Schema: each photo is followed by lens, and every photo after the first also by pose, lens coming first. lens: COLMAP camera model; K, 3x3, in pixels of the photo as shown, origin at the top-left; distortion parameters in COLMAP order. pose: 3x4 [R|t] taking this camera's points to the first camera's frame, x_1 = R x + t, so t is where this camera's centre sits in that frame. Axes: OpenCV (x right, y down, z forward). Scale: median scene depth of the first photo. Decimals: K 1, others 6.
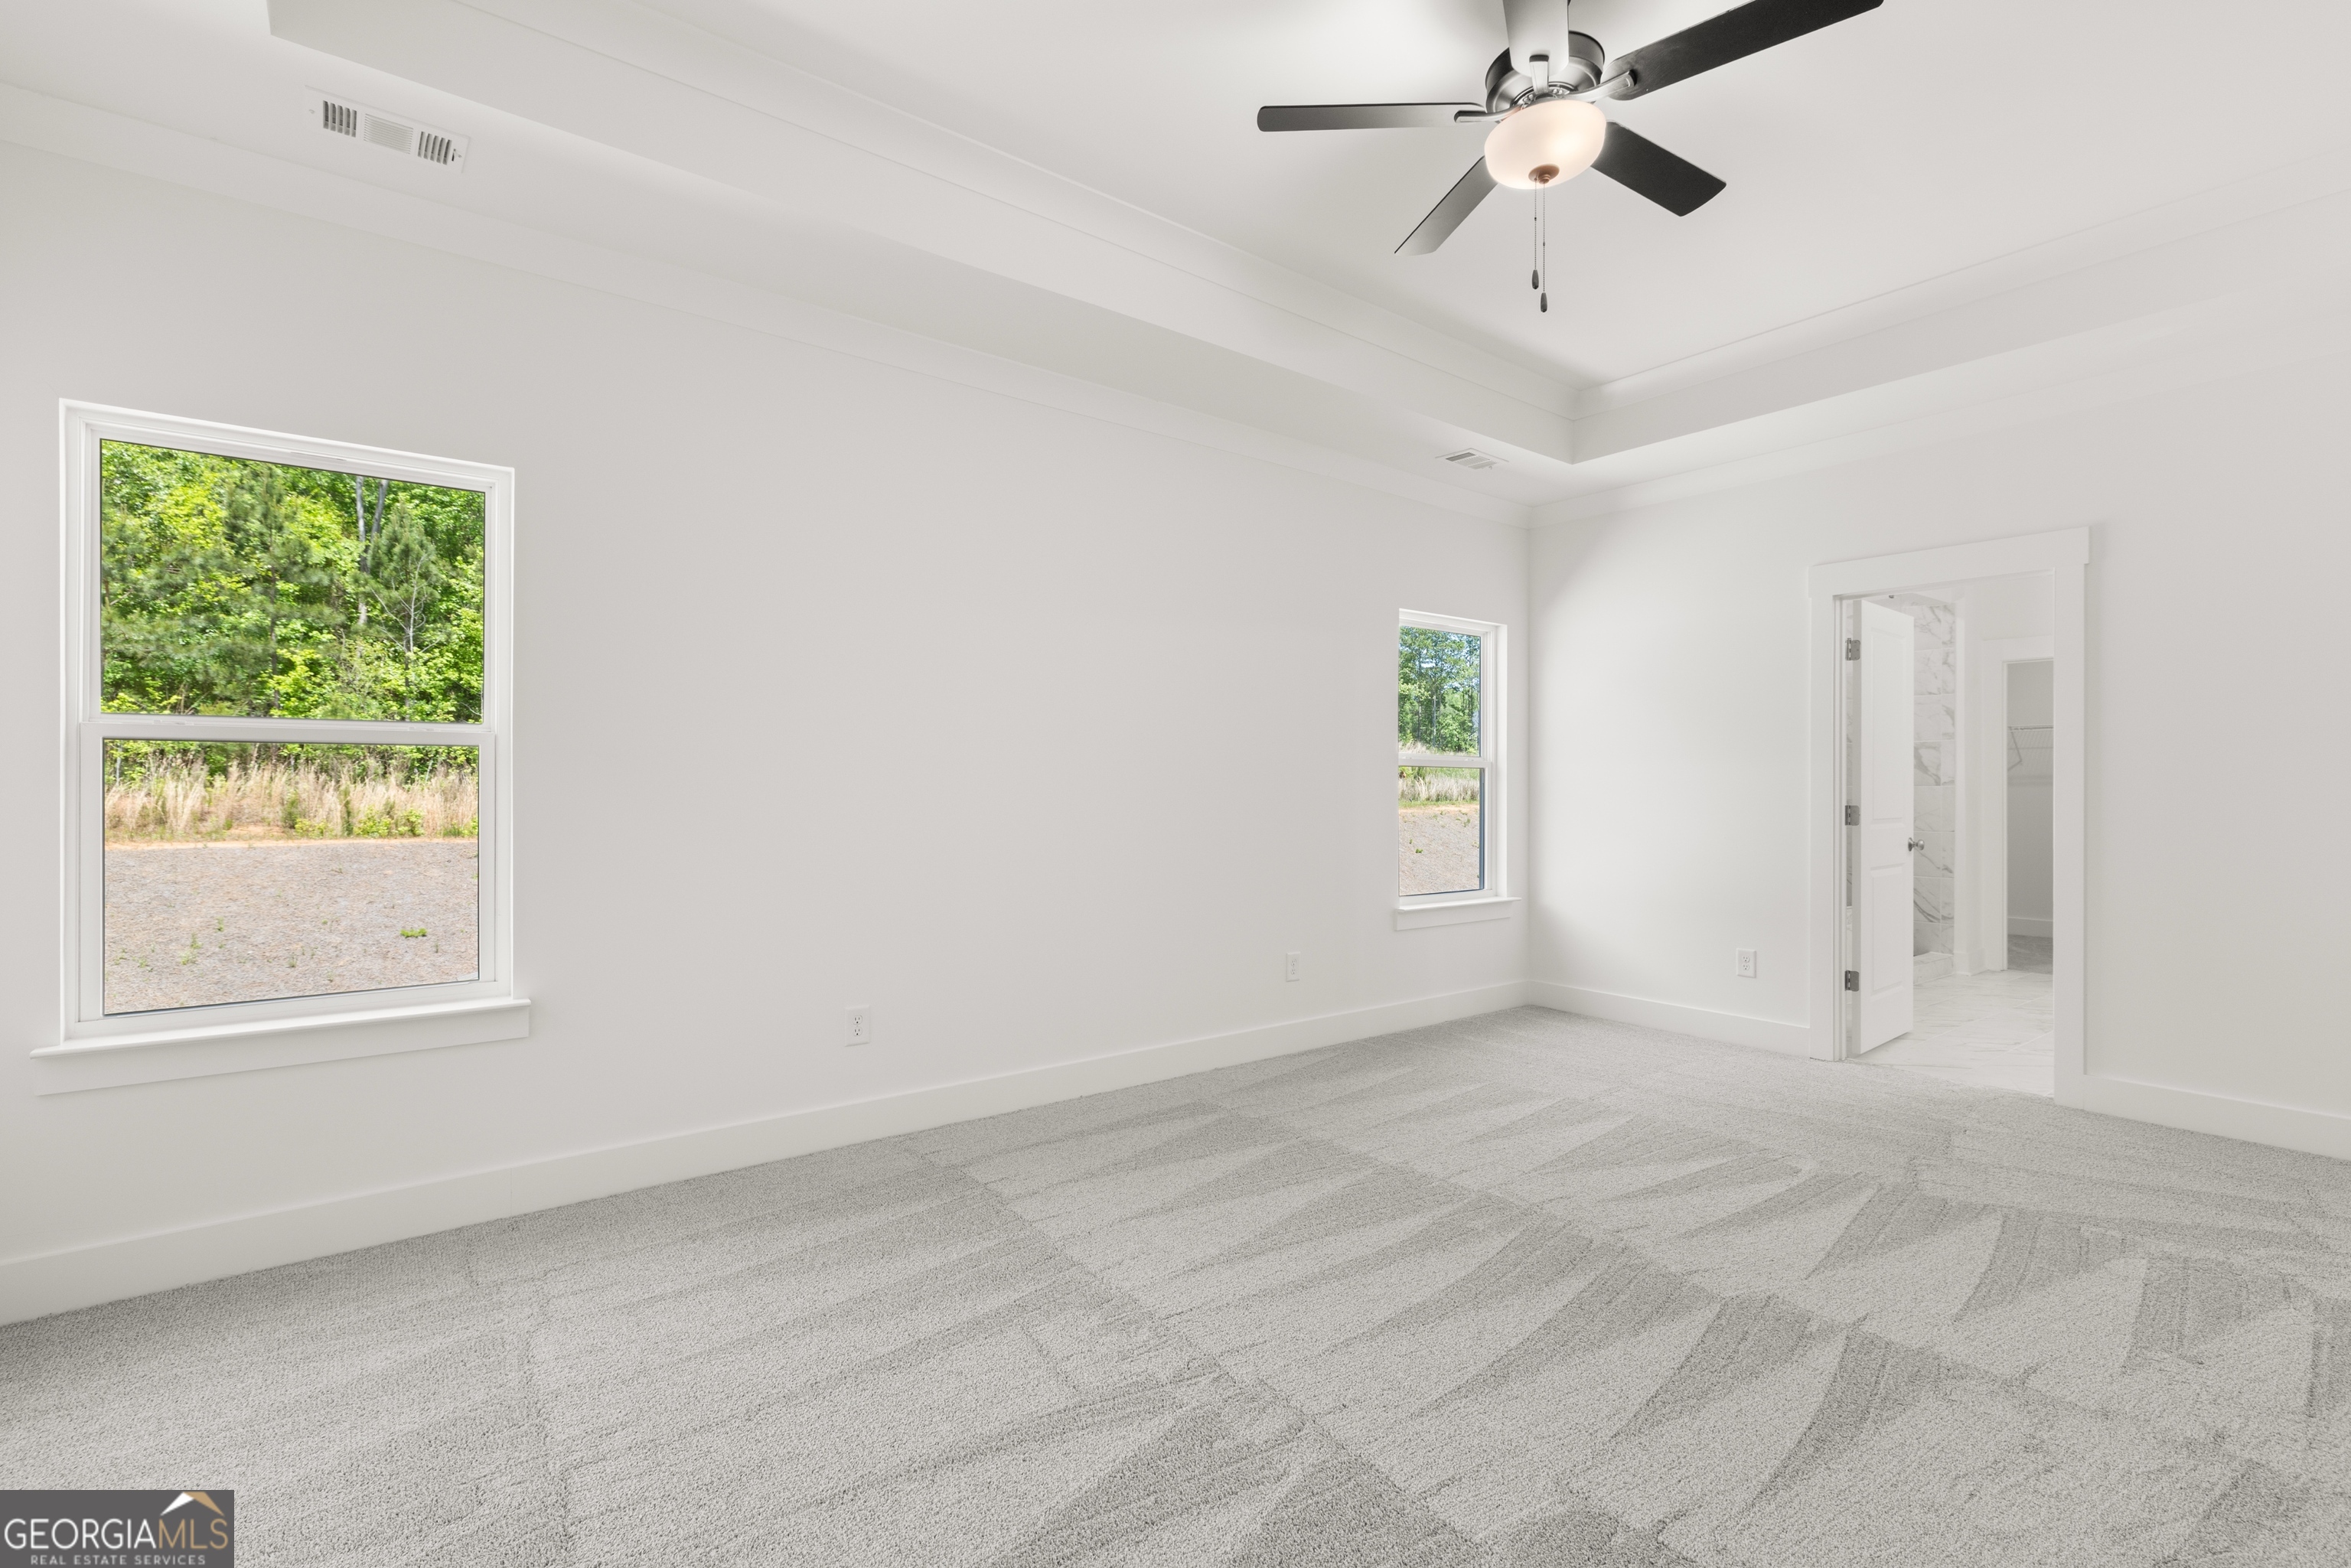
lens RADIAL K [[1063.2, 0, 1173.0], [0, 1063.2, 790.3], [0, 0, 1]] dist [-0.000808, 0.000003]
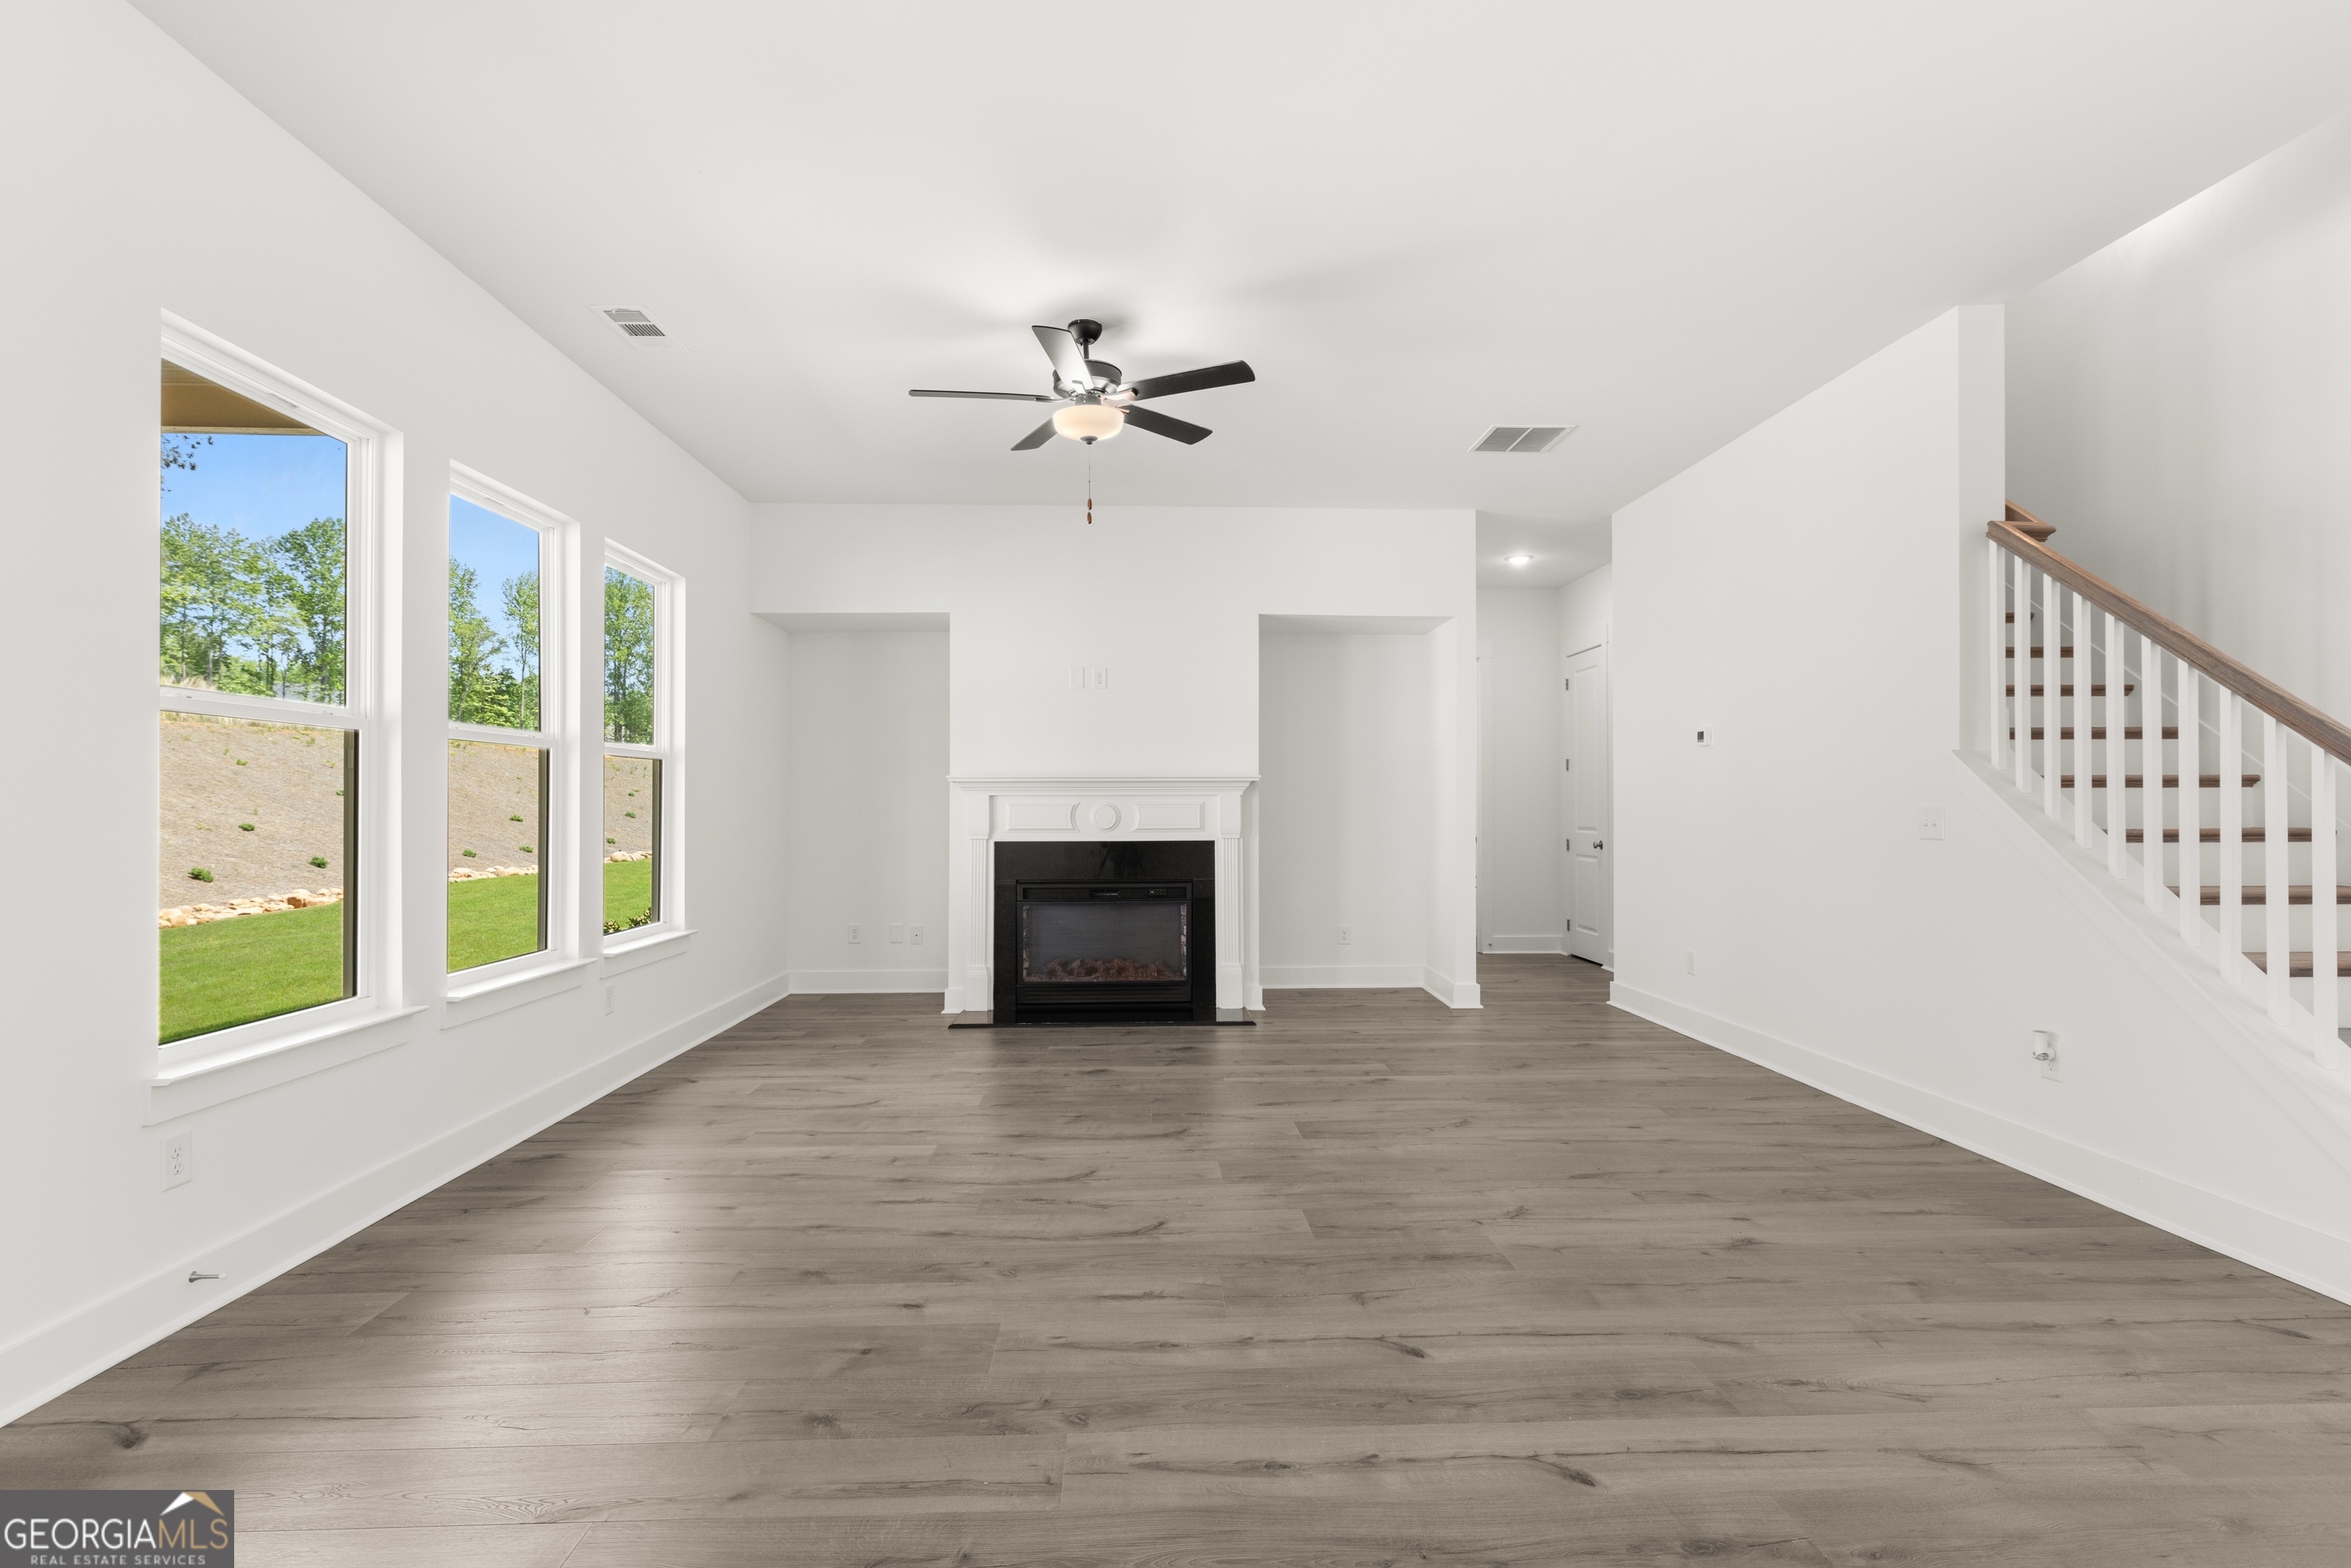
lens RADIAL K [[1131.8, 0, 1173.3], [0, 1131.8, 800.7], [0, 0, 1]] dist [-0.001405, -0.000537]
pose [[0.577424, 0.001919, 0.816442, -0.051762], [0.002926, 0.999986, -0.004419, 0.121273], [-0.816439, 0.004940, 0.577411, 0.011983]]
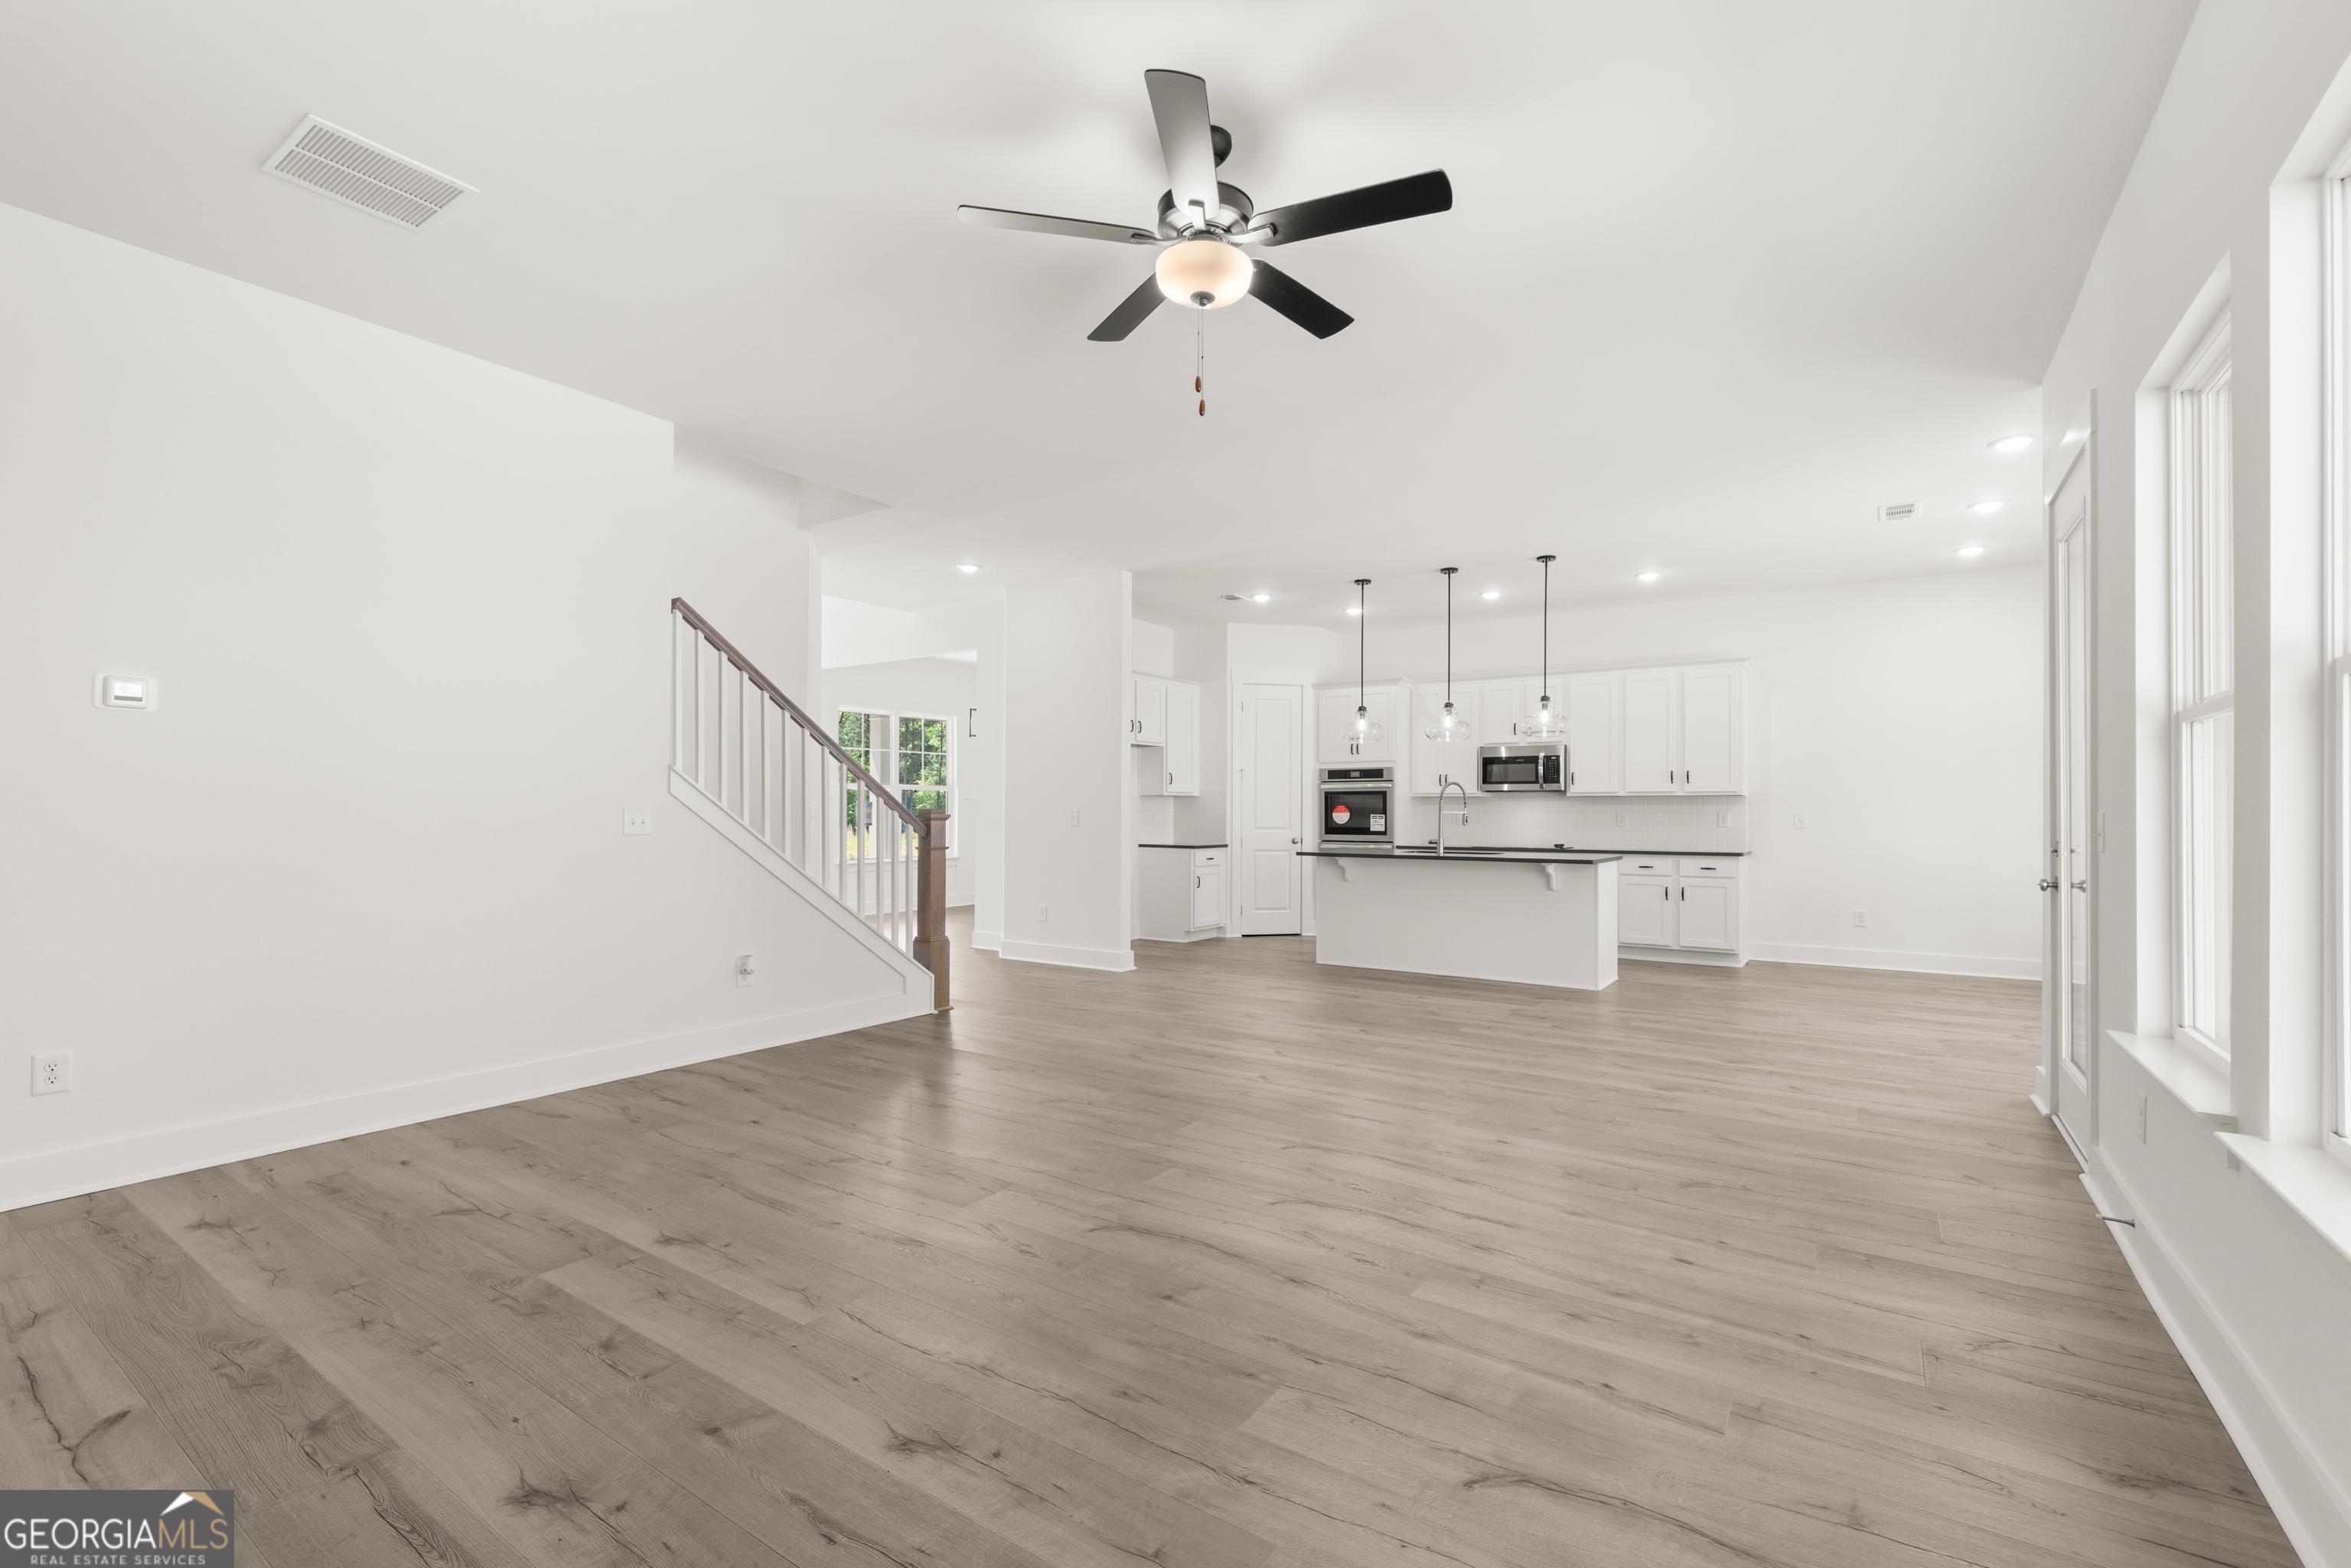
lens RADIAL K [[1019.7, 0, 1175.6], [0, 1019.7, 812.8], [0, 0, 1]] dist [-0.002842, 0.000420]
pose [[-0.949179, -0.004949, -0.314697, 0.099580], [-0.005632, 0.999983, 0.001261, 0.121759], [0.314685, 0.002969, -0.949191, 0.202146]]
